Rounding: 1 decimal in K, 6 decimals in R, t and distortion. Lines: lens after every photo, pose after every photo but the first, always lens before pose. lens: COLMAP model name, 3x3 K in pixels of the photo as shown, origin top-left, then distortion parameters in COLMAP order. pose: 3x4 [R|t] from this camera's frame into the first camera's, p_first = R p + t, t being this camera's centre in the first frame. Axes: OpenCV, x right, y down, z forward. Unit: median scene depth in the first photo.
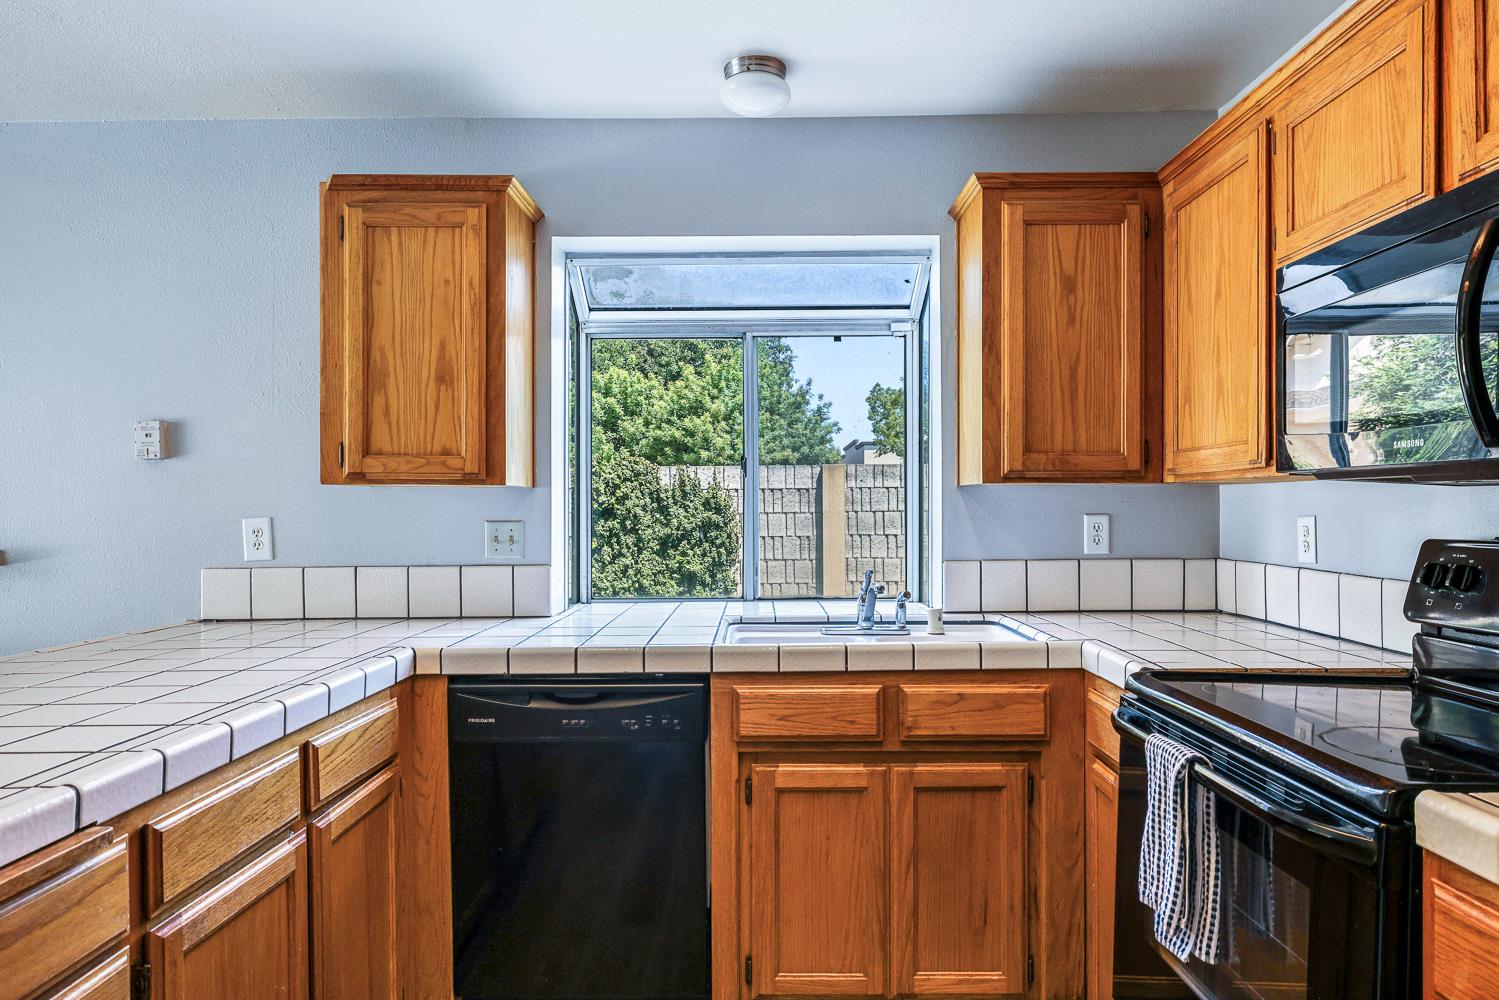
lens RADIAL K [[923.9, 0, 752.9], [0, 923.9, 504.4], [0, 0, 1]] dist [-0.000494, -0.000016]
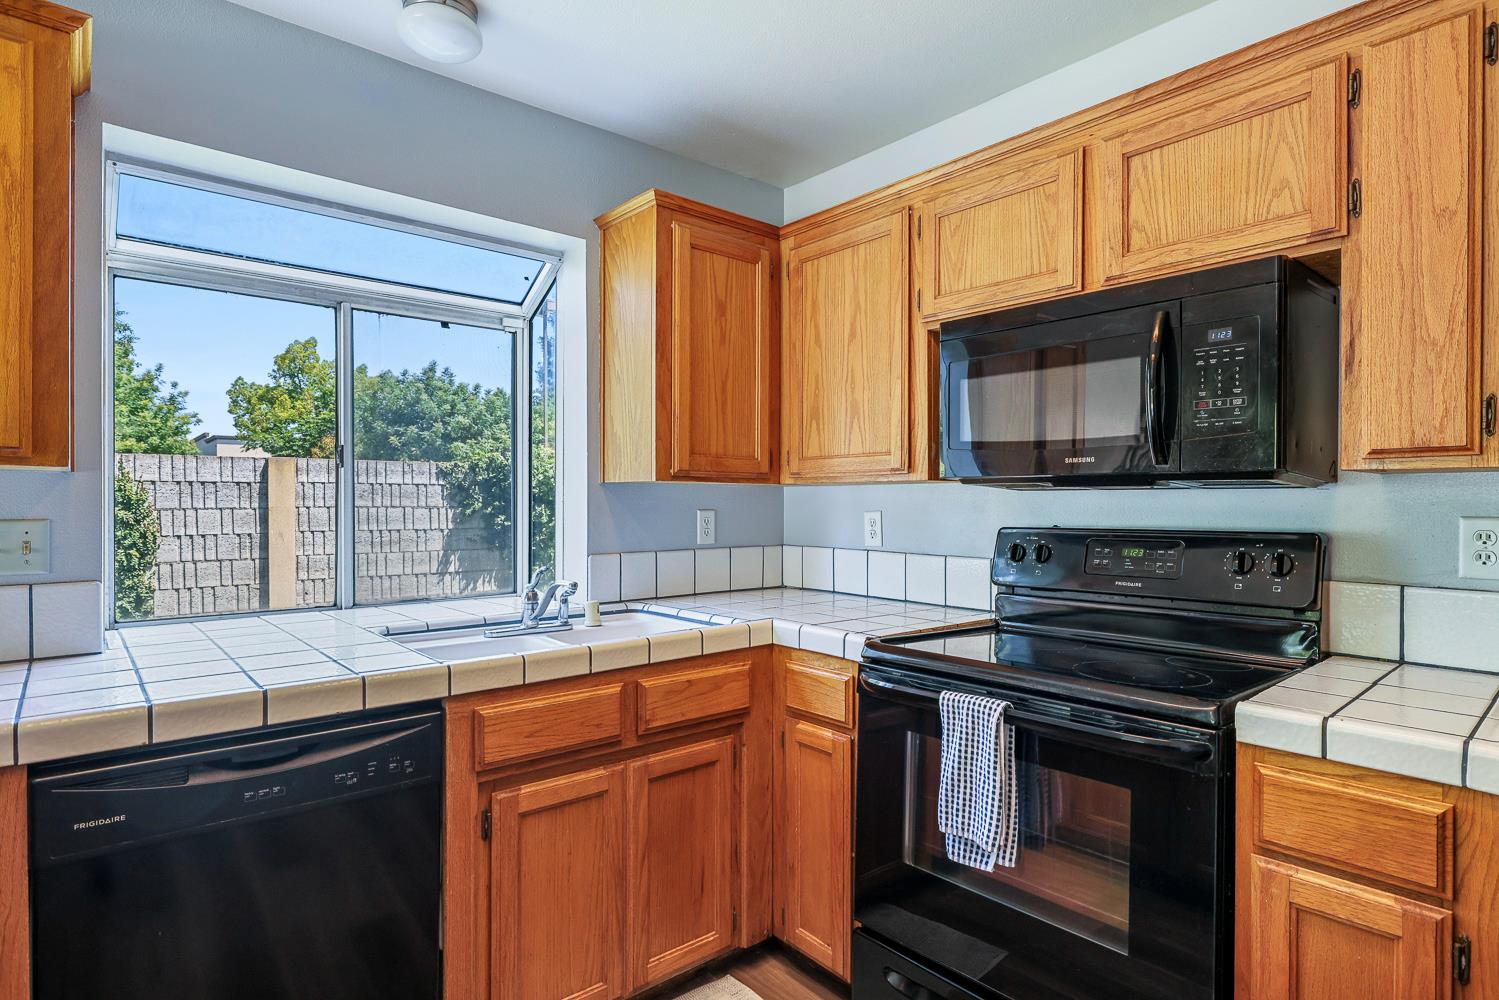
lens RADIAL K [[796.3, 0, 746.9], [0, 796.3, 505.0], [0, 0, 1]] dist [0.000449, -0.000261]
pose [[0.759249, 0.004288, 0.650787, -0.309820], [-0.006940, 0.999975, 0.001508, 0.003411], [-0.650764, -0.005661, 0.759259, 0.265124]]
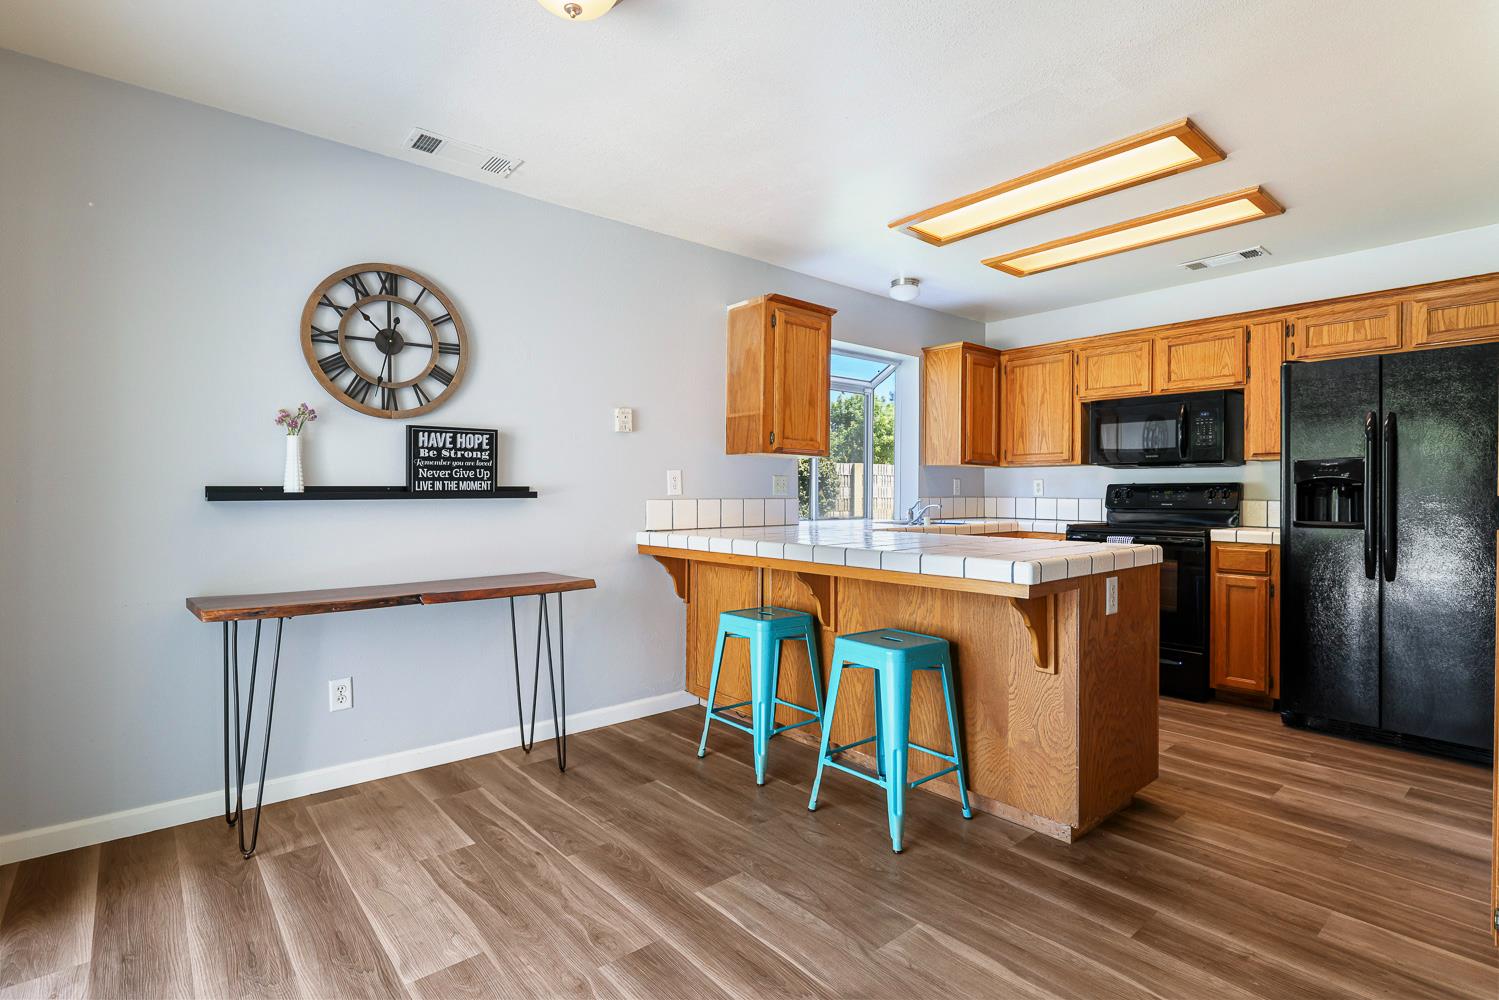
lens RADIAL K [[724.4, 0, 750.7], [0, 724.4, 491.3], [0, 0, 1]] dist [-0.000827, -0.000033]
pose [[0.758722, 0.010847, 0.651324, -1.675813], [-0.010976, 0.999932, -0.003866, 0.073626], [-0.651322, -0.004216, 0.758790, -0.139468]]
